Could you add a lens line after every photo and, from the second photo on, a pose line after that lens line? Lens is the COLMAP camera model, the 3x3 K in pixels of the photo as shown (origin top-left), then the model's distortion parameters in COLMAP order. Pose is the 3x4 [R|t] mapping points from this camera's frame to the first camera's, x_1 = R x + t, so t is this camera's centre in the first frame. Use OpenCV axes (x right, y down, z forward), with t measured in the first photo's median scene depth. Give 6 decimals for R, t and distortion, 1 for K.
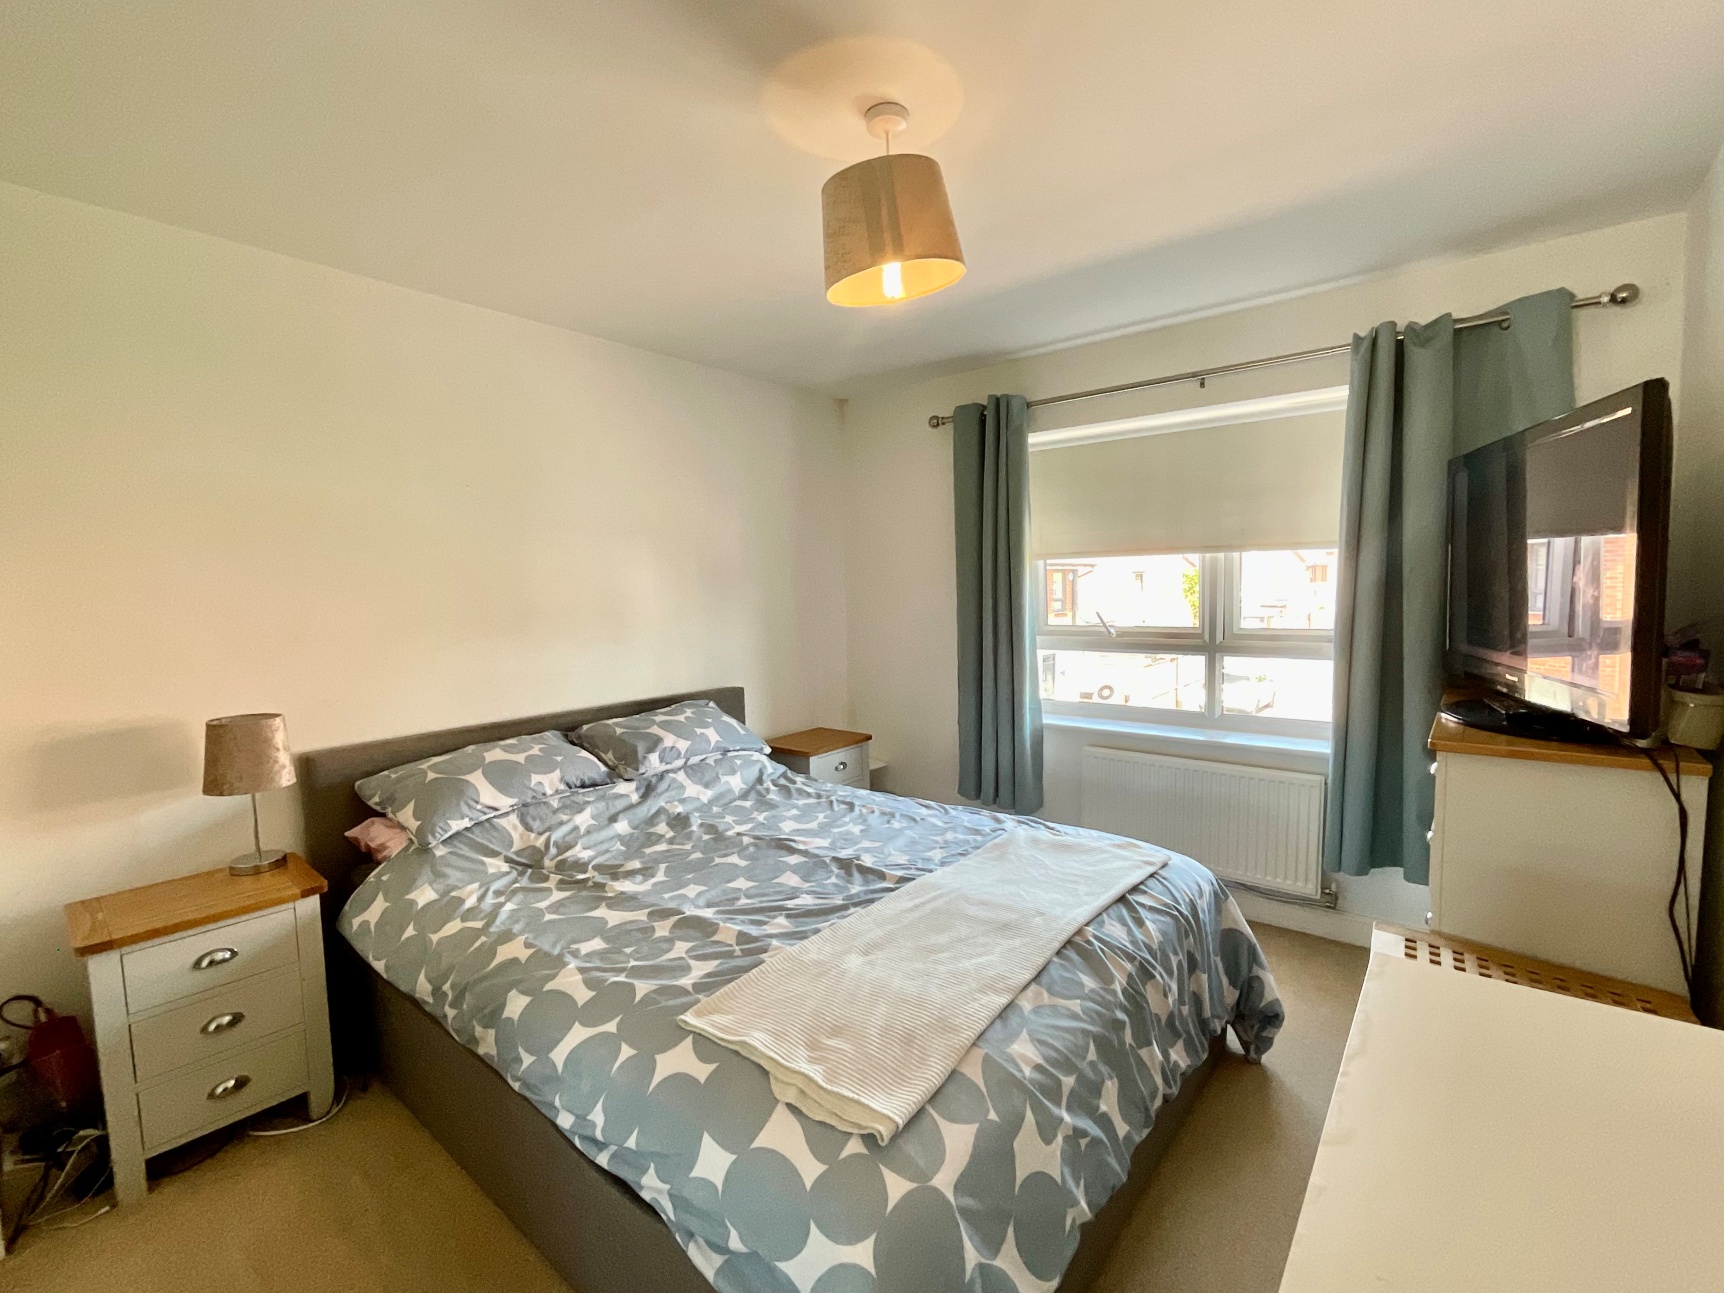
lens RADIAL K [[746.6, 0, 862.0], [0, 746.6, 646.5], [0, 0, 1]] dist [0.005086, -0.000482]
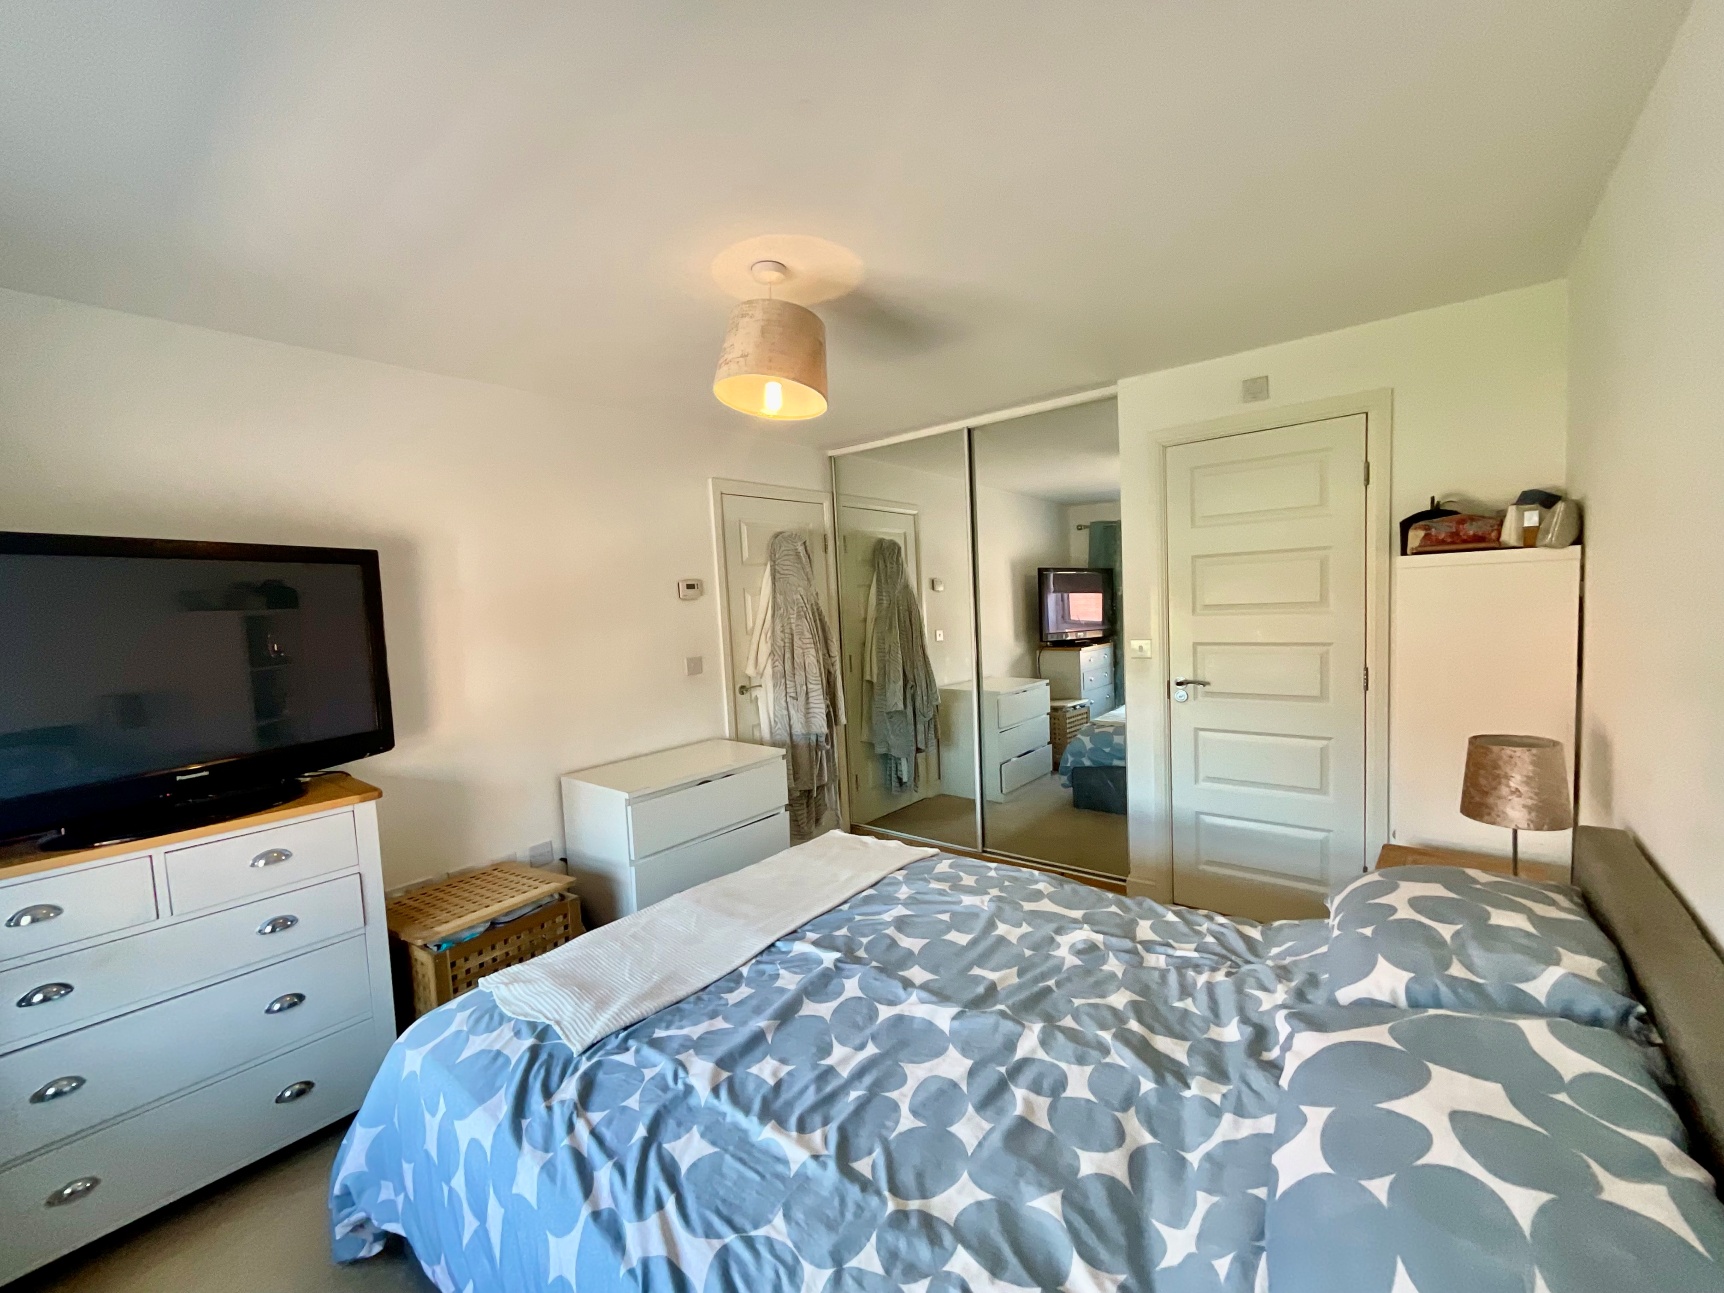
lens RADIAL K [[693.9, 0, 862.0], [0, 693.9, 646.5], [0, 0, 1]] dist [0.000614, -0.000114]
pose [[-0.997288, 0.073478, 0.004140, -0.054408], [0.073254, 0.985712, 0.151679, -0.165192], [0.007064, 0.151571, -0.988421, 1.505075]]
